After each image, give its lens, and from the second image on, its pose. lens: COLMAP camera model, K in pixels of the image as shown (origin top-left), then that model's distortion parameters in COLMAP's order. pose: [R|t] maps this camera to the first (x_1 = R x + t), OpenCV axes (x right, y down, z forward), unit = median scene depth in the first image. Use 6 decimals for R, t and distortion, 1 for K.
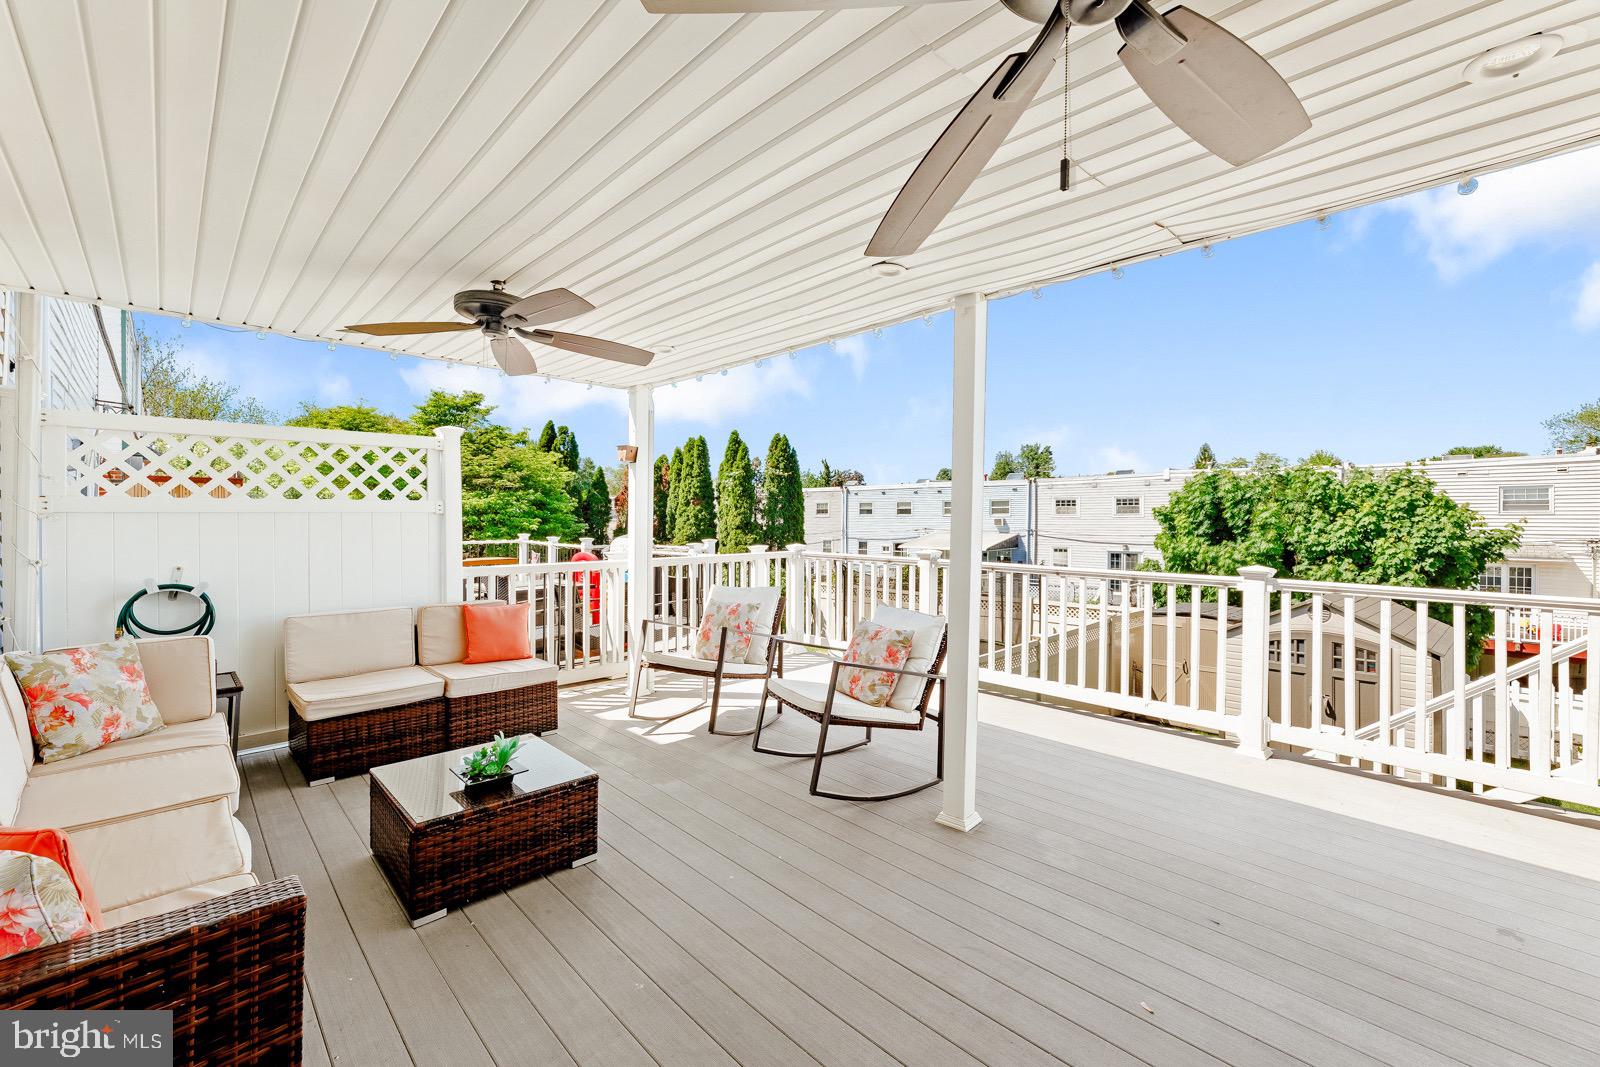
lens RADIAL K [[670.6, 0, 800.0], [0, 670.6, 533.5], [0, 0, 1]] dist [0.000155, 0.000024]
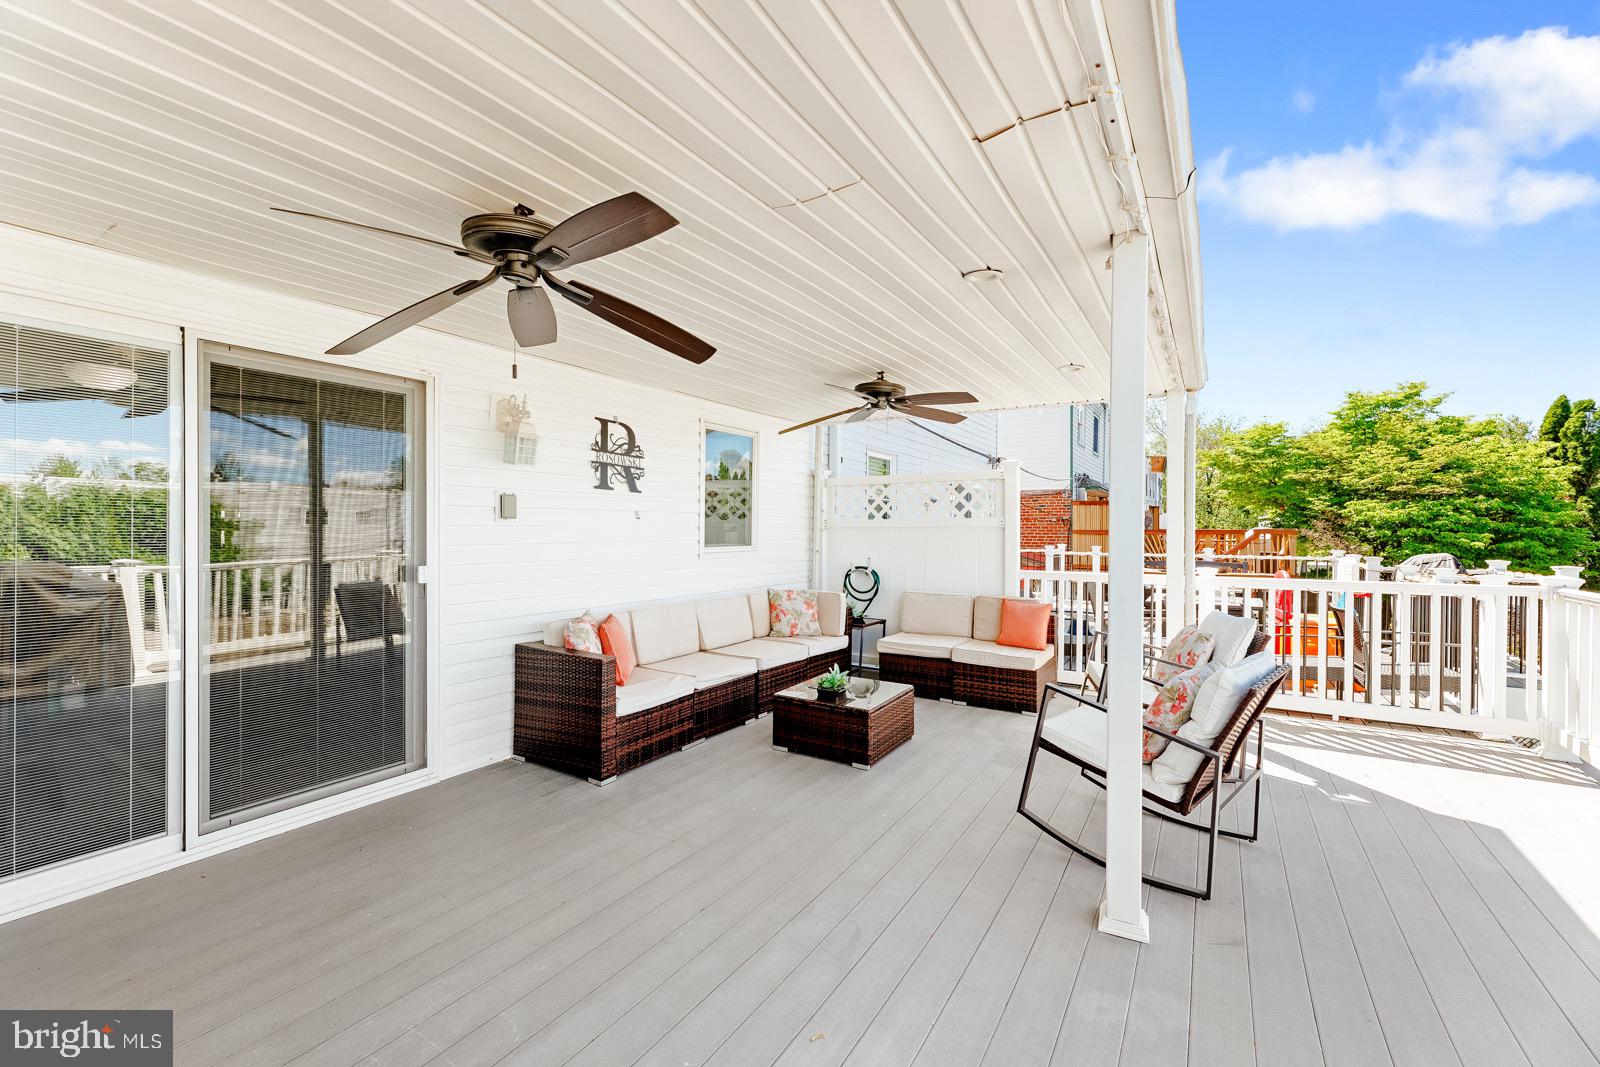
lens RADIAL K [[657.2, 0, 799.2], [0, 657.2, 552.3], [0, 0, 1]] dist [-0.000252, 0.000138]
pose [[0.244351, 0.034855, -0.969060, 0.766648], [-0.027385, 0.999203, 0.029034, -0.009463], [0.969300, 0.019443, 0.245111, 0.391691]]
